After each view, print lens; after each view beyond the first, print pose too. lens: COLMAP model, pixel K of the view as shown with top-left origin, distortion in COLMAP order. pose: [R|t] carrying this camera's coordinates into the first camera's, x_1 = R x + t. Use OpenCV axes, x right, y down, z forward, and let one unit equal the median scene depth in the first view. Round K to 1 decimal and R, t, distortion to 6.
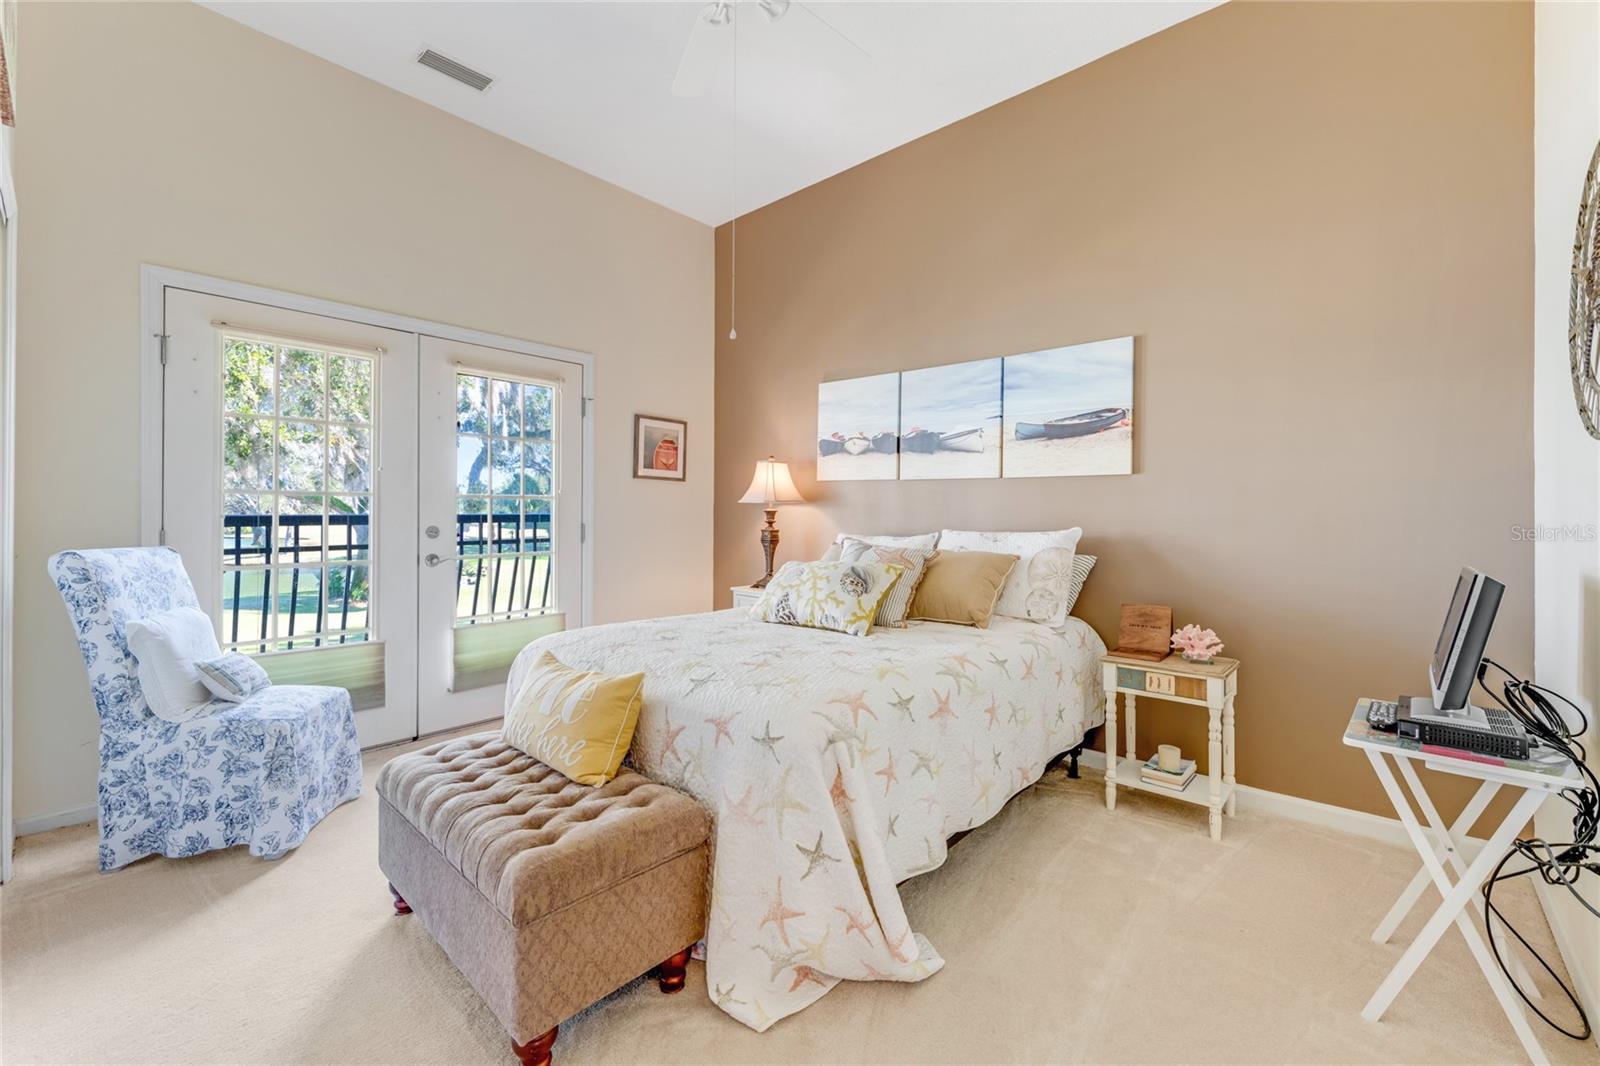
lens RADIAL K [[643.1, 0, 797.0], [0, 643.1, 510.6], [0, 0, 1]] dist [0.003829, 0.000016]
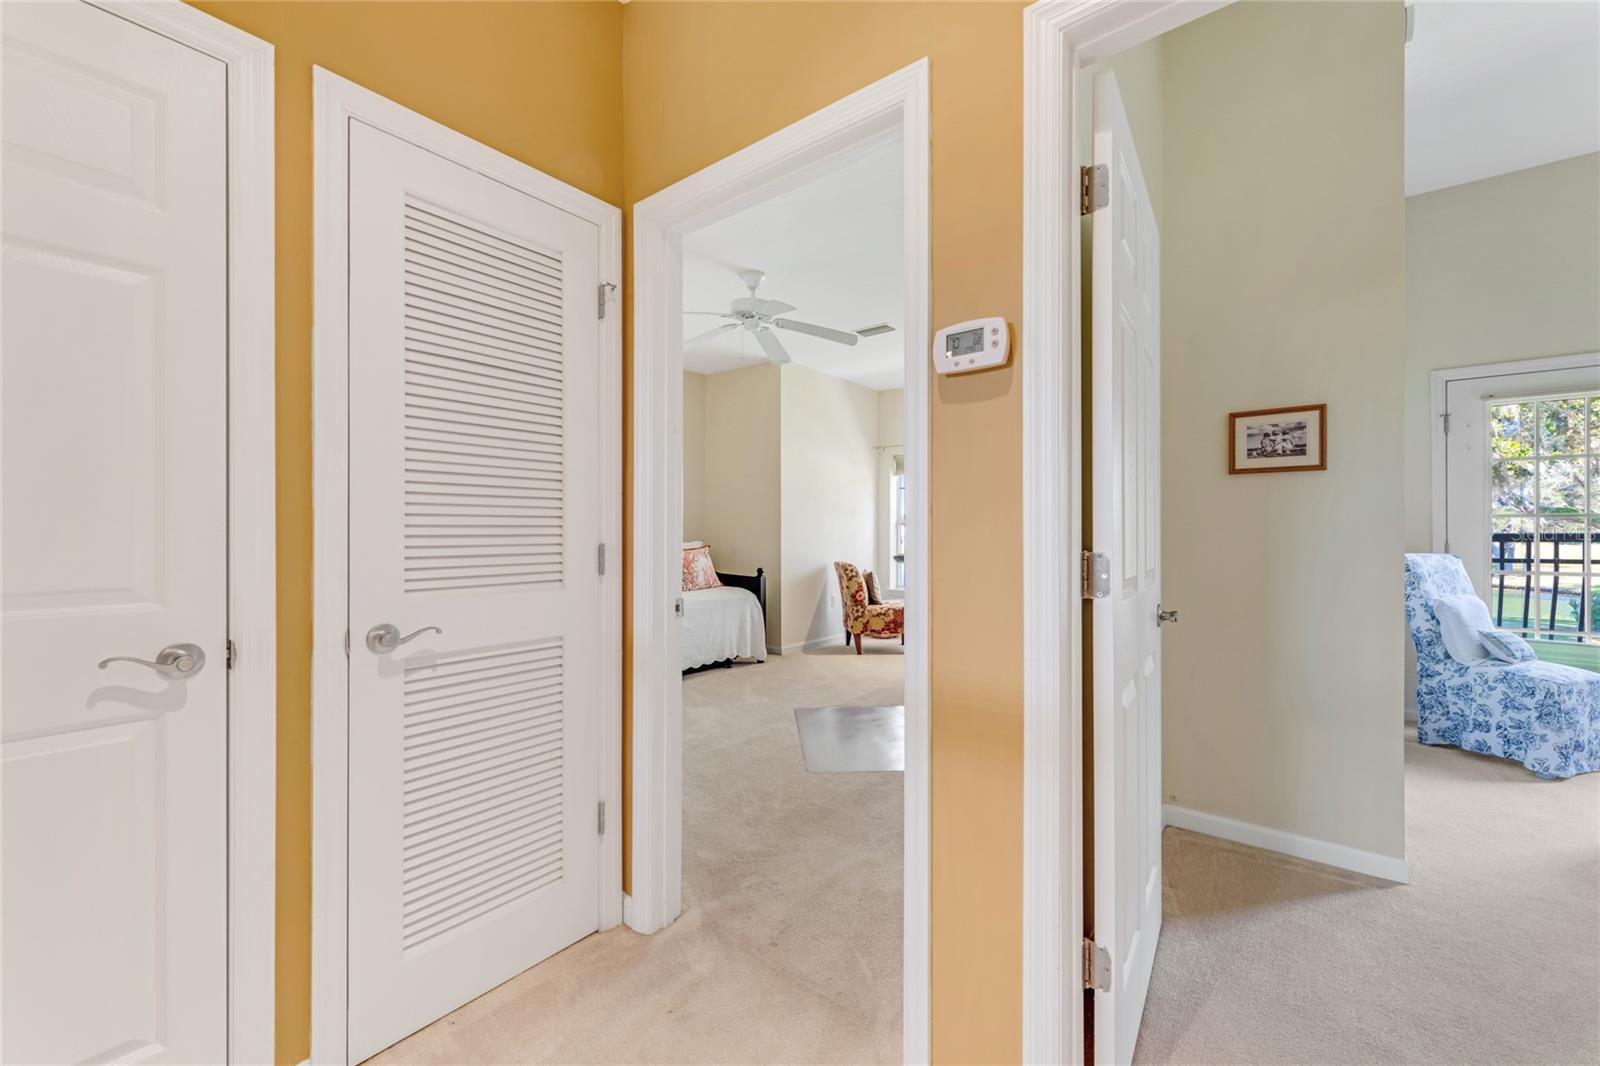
lens RADIAL K [[631.6, 0, 775.2], [0, 631.6, 525.8], [0, 0, 1]] dist [-0.002449, 0.000143]
pose [[0.032666, -0.007157, -0.999441, 0.514515], [0.004359, 0.999966, -0.007018, -0.008243], [0.999457, -0.004127, 0.032696, -0.725286]]
